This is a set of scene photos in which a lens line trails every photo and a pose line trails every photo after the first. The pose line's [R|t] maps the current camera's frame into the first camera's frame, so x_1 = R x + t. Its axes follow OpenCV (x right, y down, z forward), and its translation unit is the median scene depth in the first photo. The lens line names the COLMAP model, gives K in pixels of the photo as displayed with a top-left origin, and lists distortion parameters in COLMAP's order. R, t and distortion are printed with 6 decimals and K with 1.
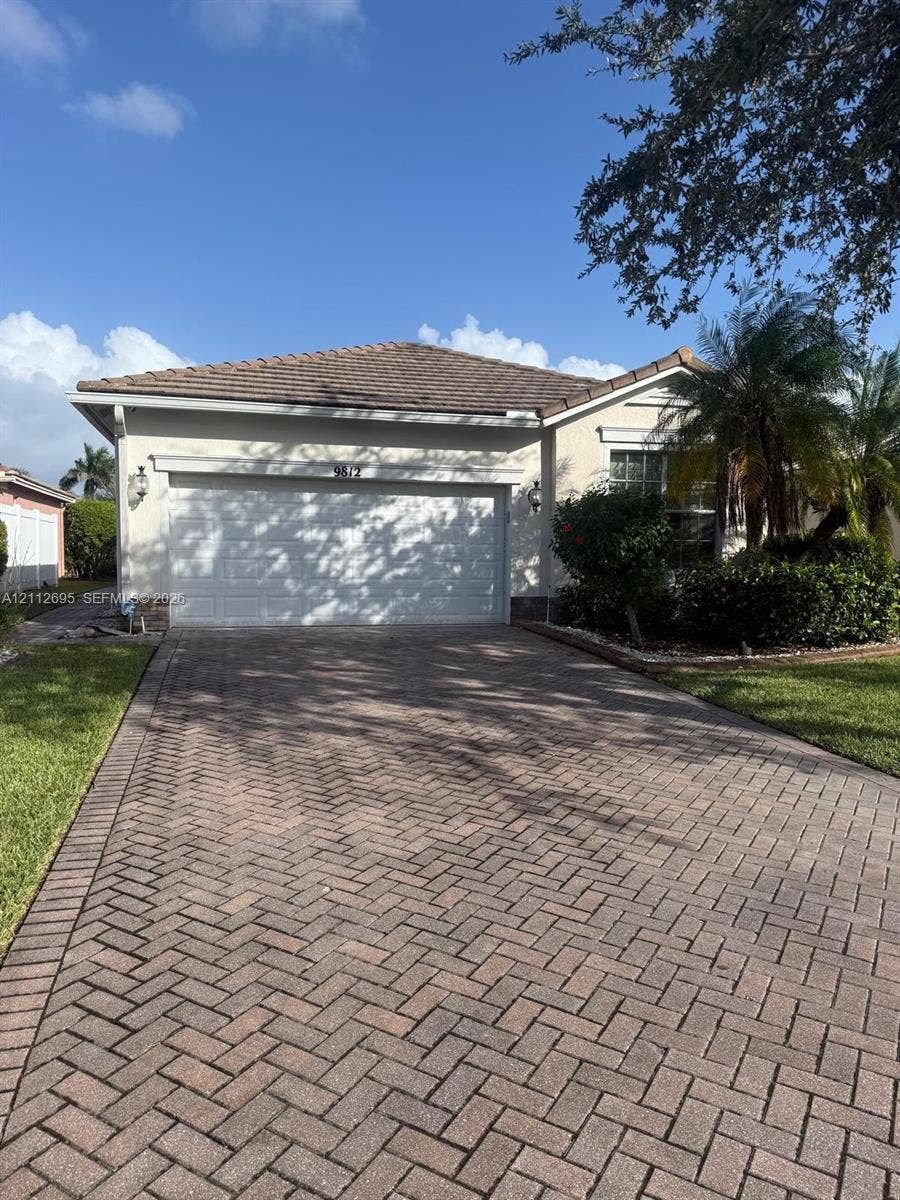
lens RADIAL K [[859.3, 0, 450.0], [0, 859.3, 600.0], [0, 0, 1]] dist [0.150441, -0.290795]
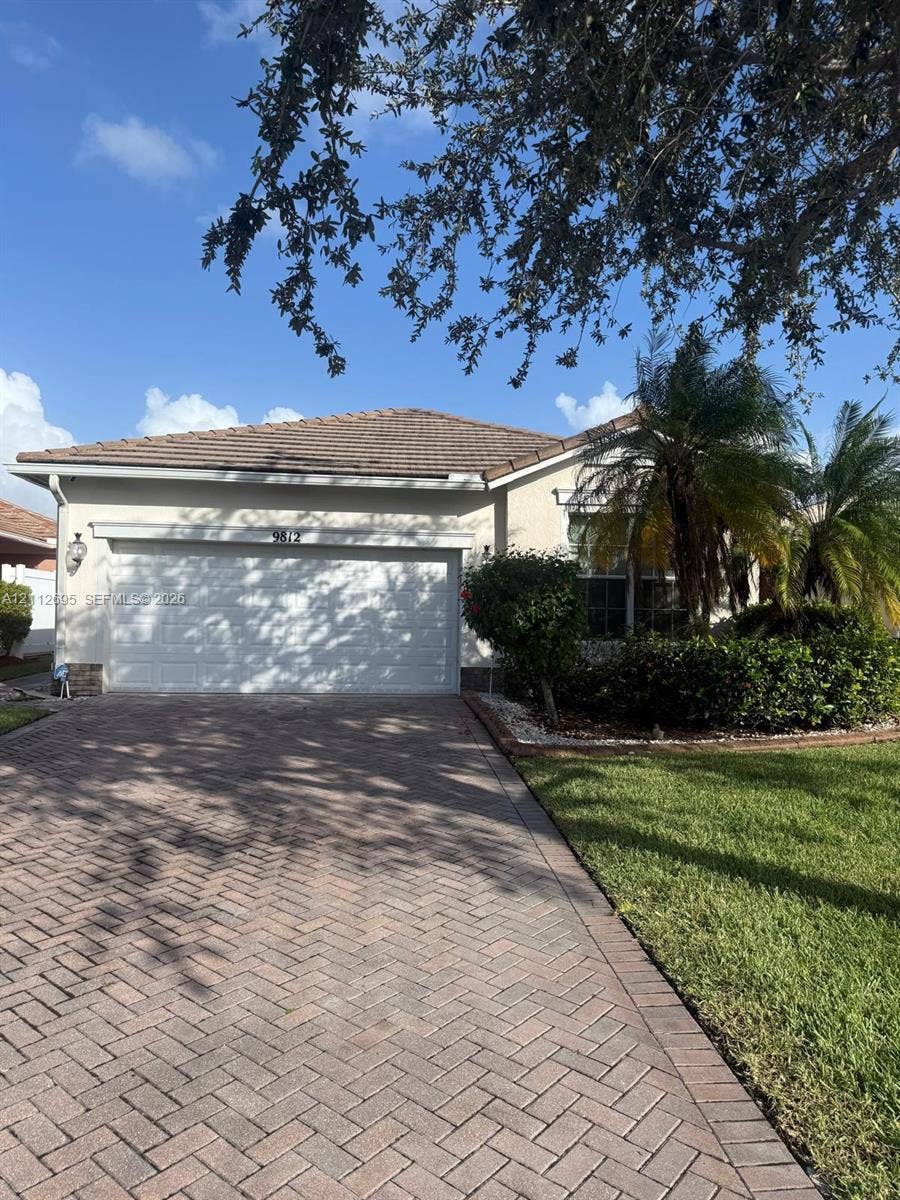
lens RADIAL K [[859.3, 0, 450.0], [0, 859.3, 600.0], [0, 0, 1]] dist [0.150441, -0.290795]
pose [[0.986556, 0.006178, -0.163309, 0.222163], [-0.018330, 0.997163, -0.073012, -0.008200], [0.162394, 0.075024, 0.983870, 0.066345]]
